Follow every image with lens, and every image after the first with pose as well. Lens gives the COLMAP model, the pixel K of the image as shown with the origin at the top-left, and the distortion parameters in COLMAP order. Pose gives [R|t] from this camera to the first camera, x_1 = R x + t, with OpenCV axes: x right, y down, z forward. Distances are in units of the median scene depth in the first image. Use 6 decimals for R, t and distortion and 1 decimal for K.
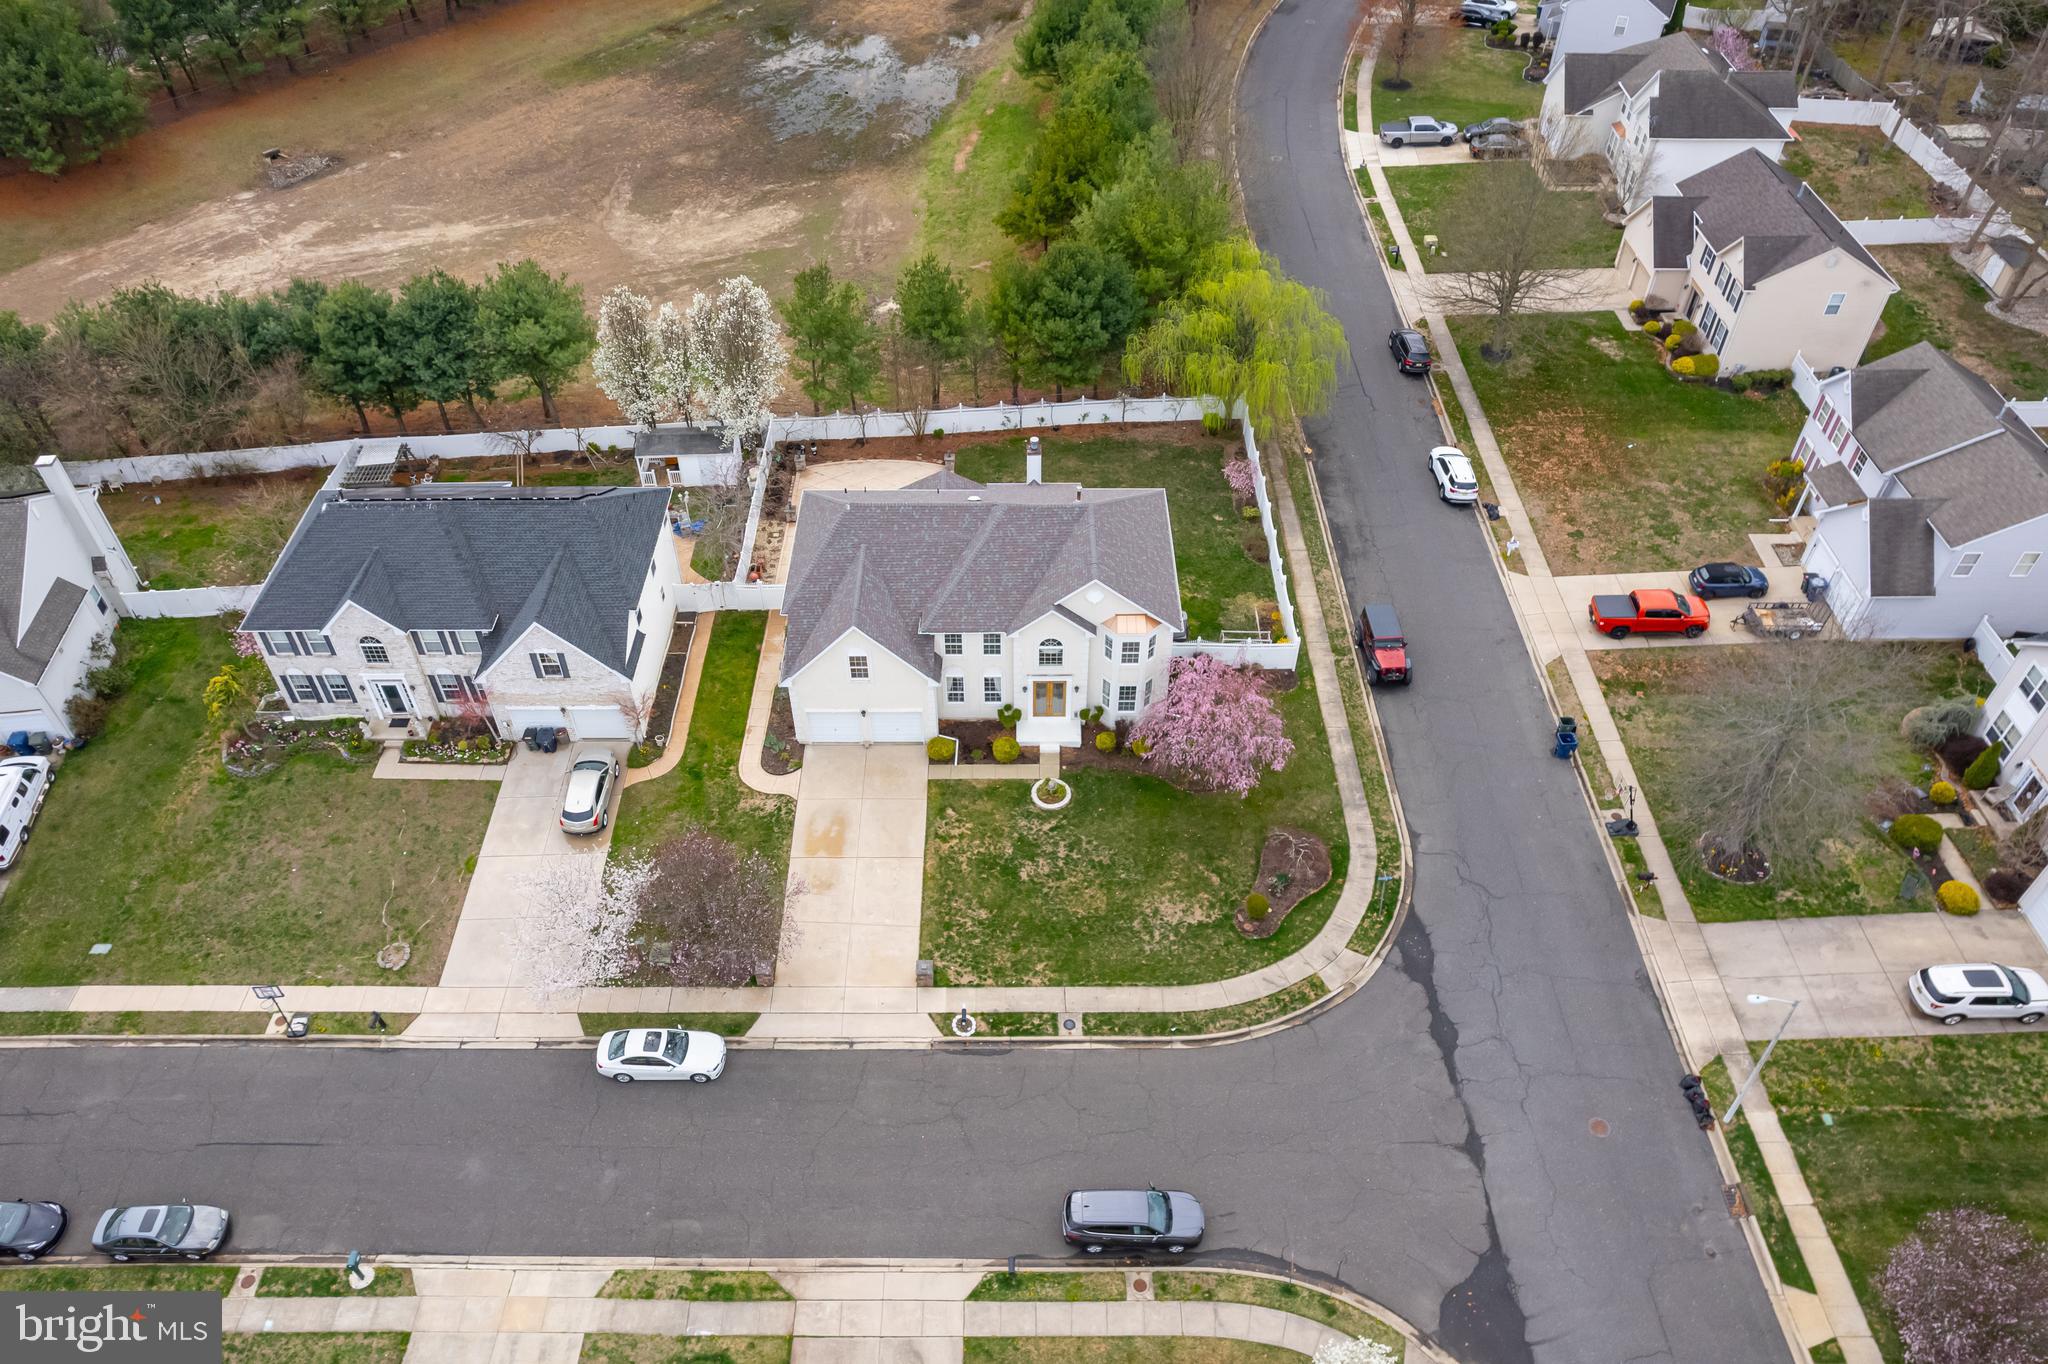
lens RADIAL K [[1440.2, 0, 1006.6], [0, 1440.2, 694.4], [0, 0, 1]] dist [-0.060494, 0.050080]
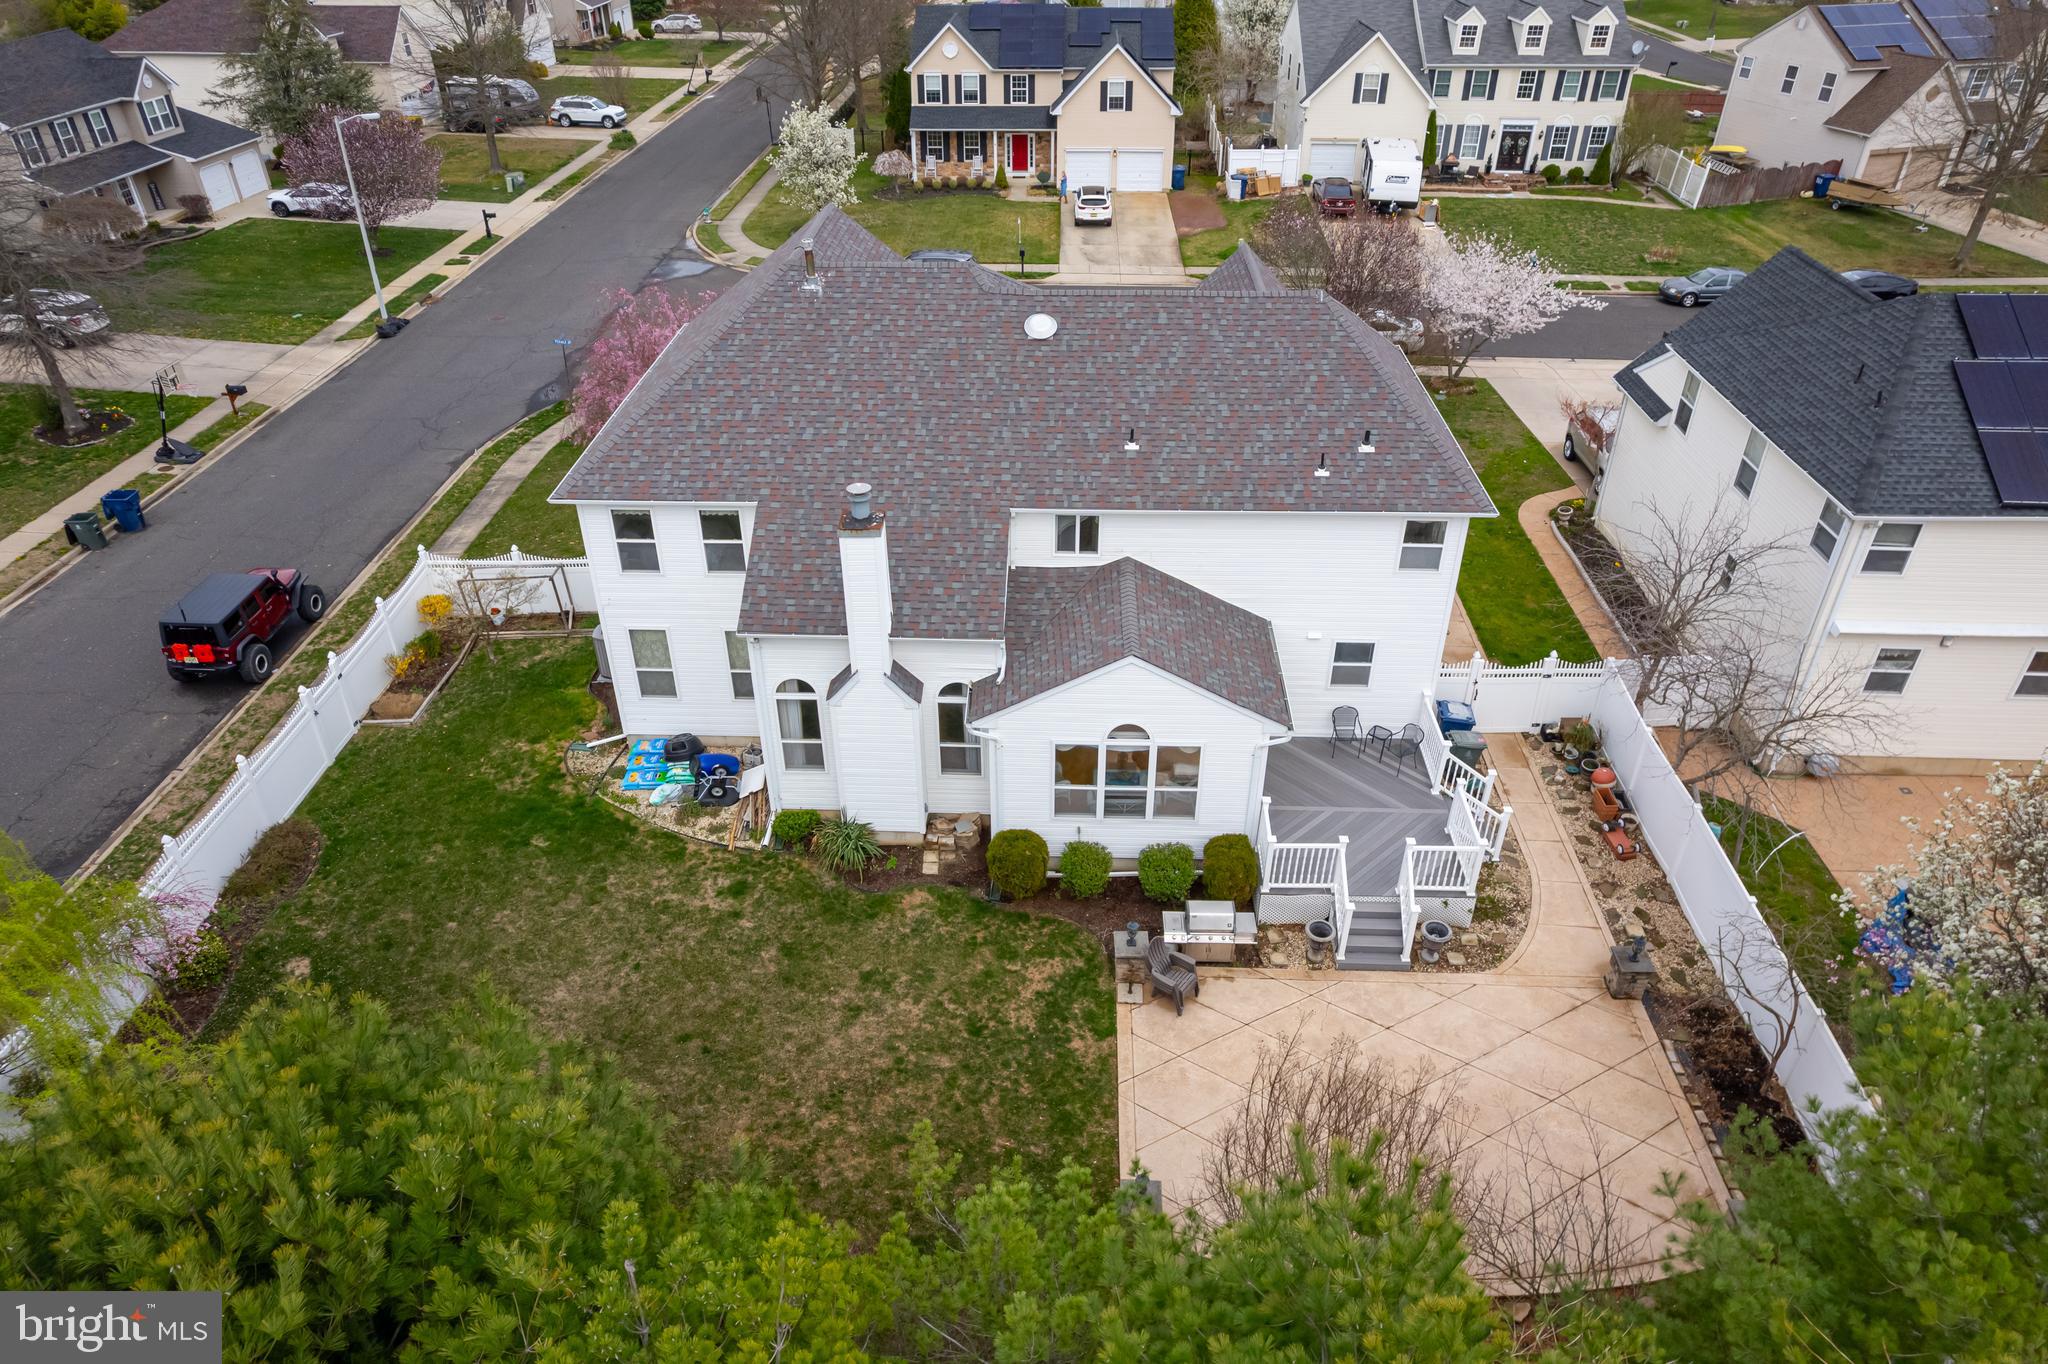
lens RADIAL K [[1320.2, 0, 1021.9], [0, 1320.2, 680.2], [0, 0, 1]] dist [-0.075853, 0.080896]
pose [[-0.999212, -0.009897, 0.038433, -0.034322], [0.035387, 0.216231, 0.975701, -0.512785], [-0.017967, 0.976292, -0.215710, 1.219821]]
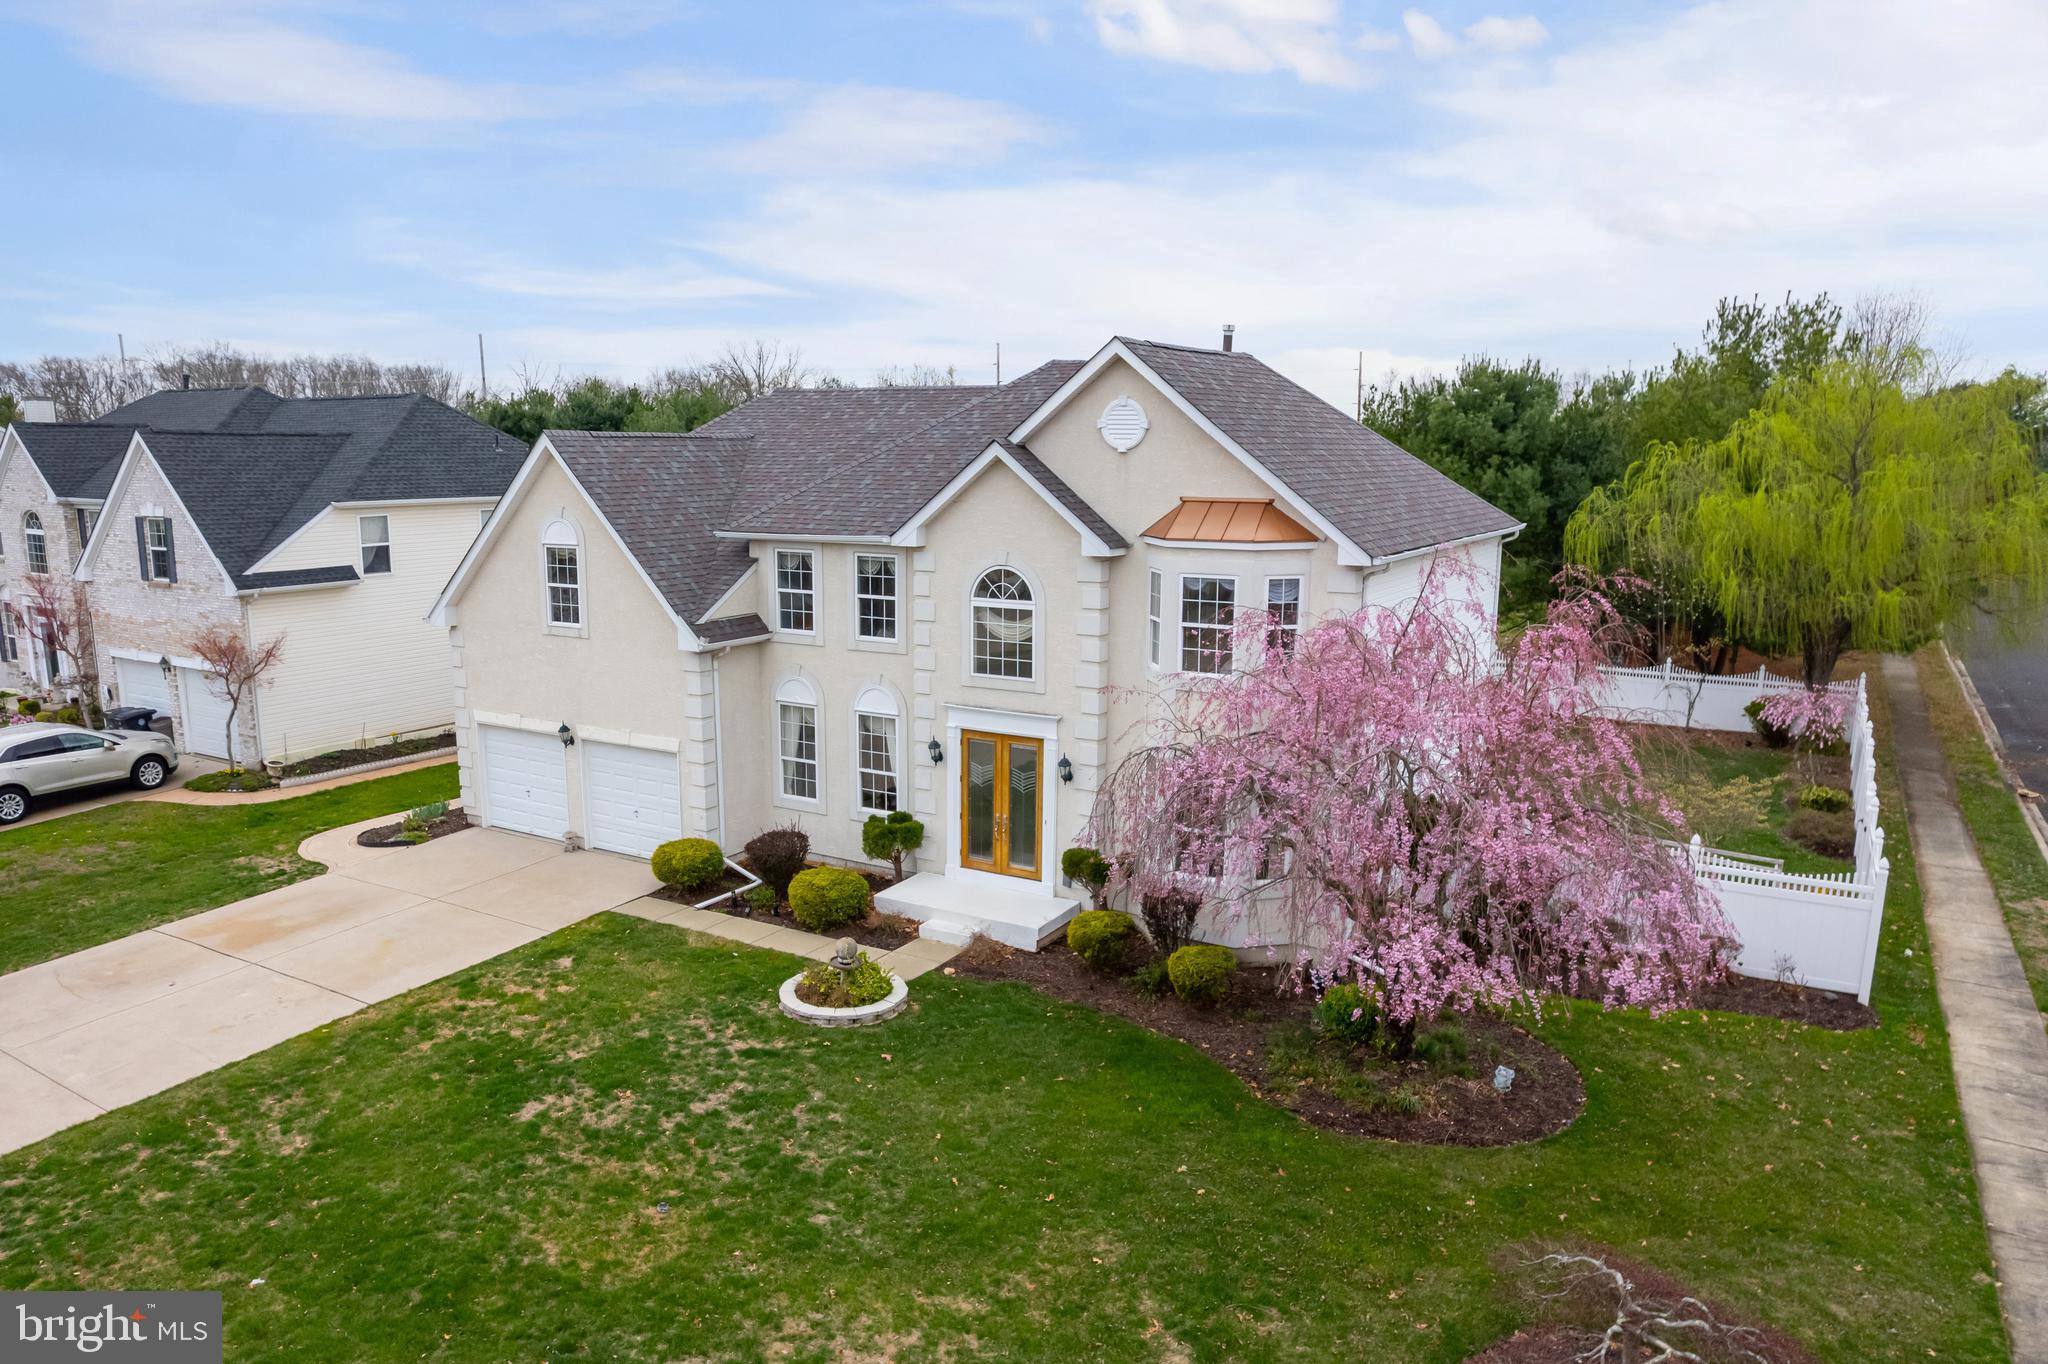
lens RADIAL K [[1419.9, 0, 954.1], [0, 1419.9, 721.8], [0, 0, 1]] dist [-0.082964, 0.085343]
pose [[0.849243, 0.110014, -0.516414, 0.198104], [-0.374252, 0.815342, -0.441761, 0.144686], [0.372454, 0.568431, 0.733597, 0.747522]]
